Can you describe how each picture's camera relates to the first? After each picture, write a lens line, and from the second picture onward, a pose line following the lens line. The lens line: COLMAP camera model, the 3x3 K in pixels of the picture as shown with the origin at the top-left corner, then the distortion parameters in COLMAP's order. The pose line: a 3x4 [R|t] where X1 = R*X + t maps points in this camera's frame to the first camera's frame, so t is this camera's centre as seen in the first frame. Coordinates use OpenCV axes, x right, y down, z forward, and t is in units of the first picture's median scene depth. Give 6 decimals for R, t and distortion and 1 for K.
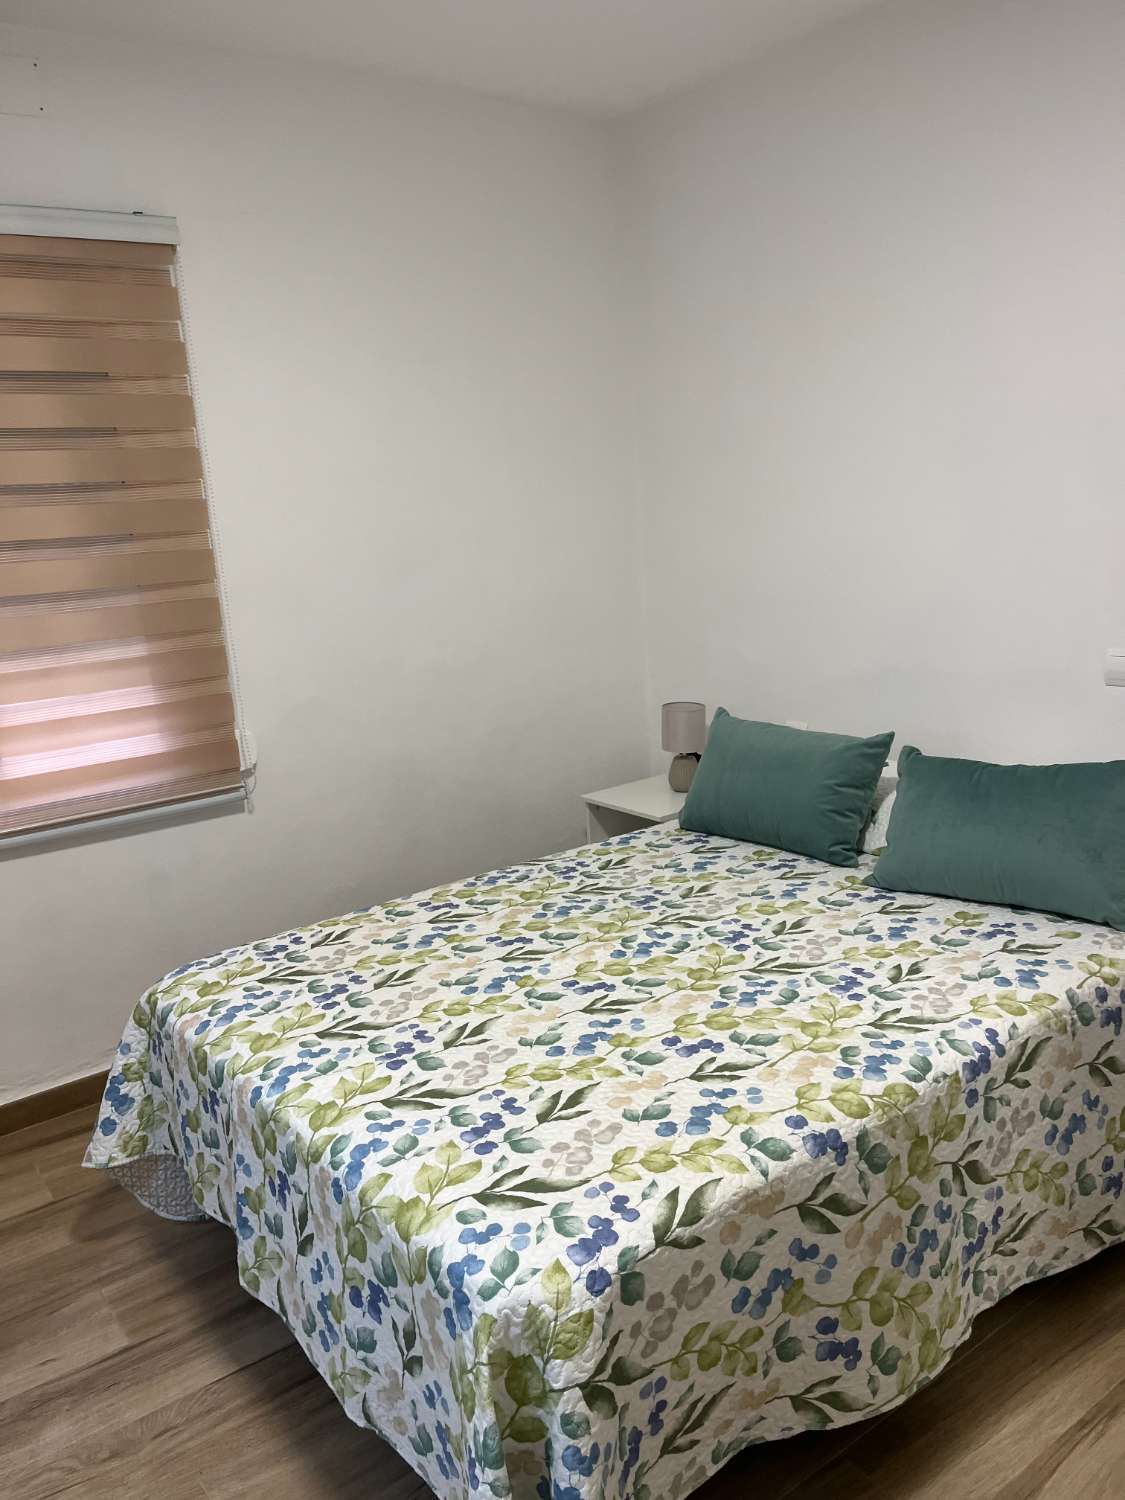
lens RADIAL K [[1132.9, 0, 564.3], [0, 1132.9, 751.9], [0, 0, 1]] dist [0.067507, -0.091065]
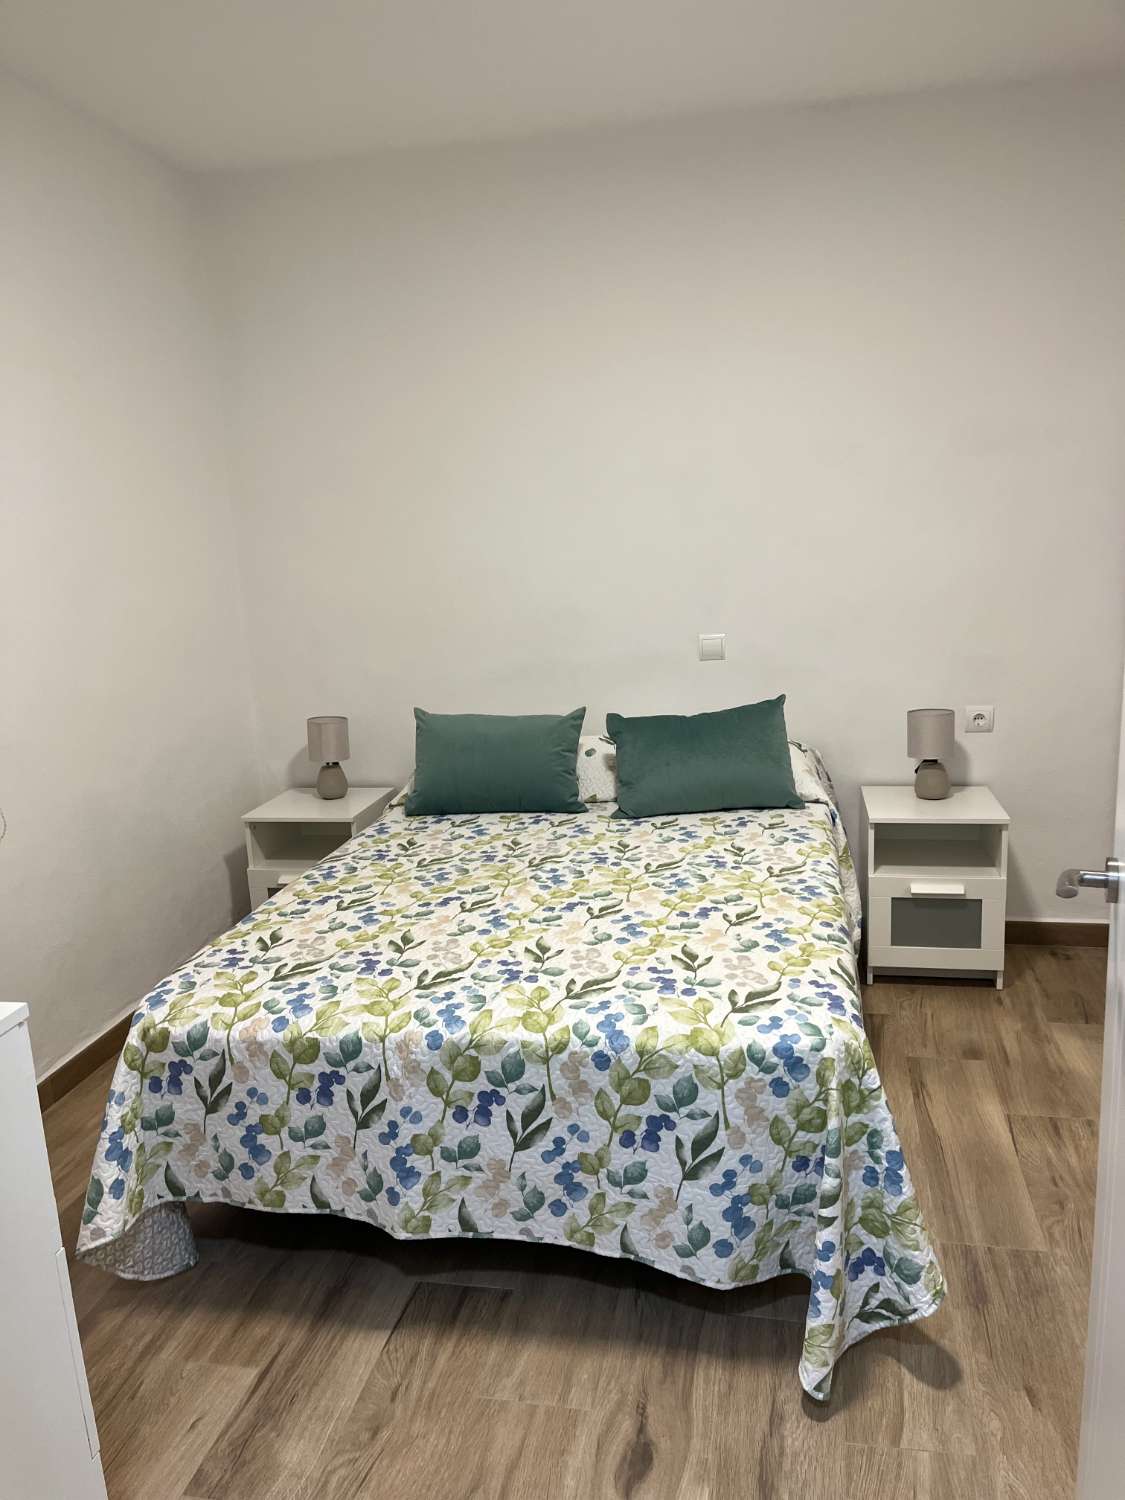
lens RADIAL K [[1132.9, 0, 540.6], [0, 1132.9, 750.3], [0, 0, 1]] dist [0.067507, -0.091065]
pose [[0.754829, -0.105255, 0.647421, -0.739769], [0.144195, 0.989523, -0.007246, 0.042070], [-0.639876, 0.098824, 0.762098, 0.064273]]
